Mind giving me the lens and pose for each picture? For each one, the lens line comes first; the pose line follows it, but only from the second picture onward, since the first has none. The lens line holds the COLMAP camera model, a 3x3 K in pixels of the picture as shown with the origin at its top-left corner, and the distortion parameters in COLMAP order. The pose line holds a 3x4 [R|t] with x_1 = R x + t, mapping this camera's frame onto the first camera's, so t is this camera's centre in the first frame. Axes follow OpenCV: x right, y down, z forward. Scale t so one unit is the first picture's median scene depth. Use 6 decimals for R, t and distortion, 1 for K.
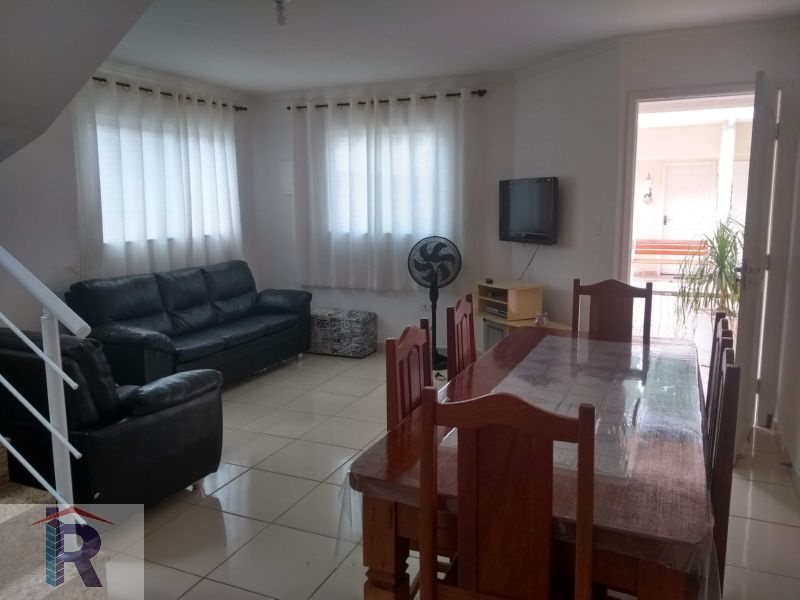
lens RADIAL K [[622.6, 0, 398.9], [0, 622.6, 294.7], [0, 0, 1]] dist [0.003615, -0.001880]
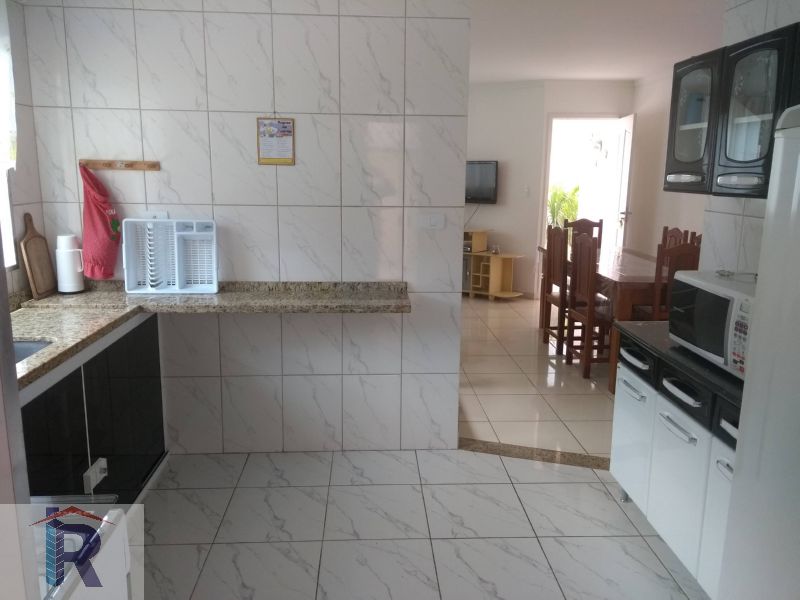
lens RADIAL K [[631.8, 0, 400.0], [0, 631.8, 300.0], [0, 0, 1]] dist [-0.001743, -0.002656]
pose [[0.892831, -0.084436, 0.442406, -0.659907], [0.057815, 0.995629, 0.073344, 0.031889], [-0.446665, -0.039906, 0.893811, -0.321132]]
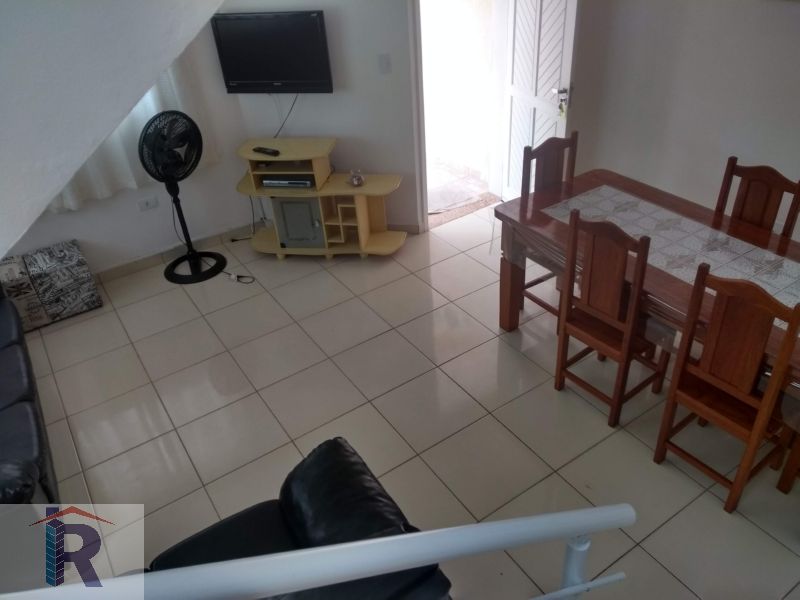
lens RADIAL K [[622.6, 0, 398.9], [0, 622.6, 294.7], [0, 0, 1]] dist [0.003615, -0.001880]
pose [[0.537340, -0.498177, 0.680504, -0.423084], [0.176862, 0.855511, 0.486641, -0.234068], [-0.824612, -0.141136, 0.547809, 0.374874]]
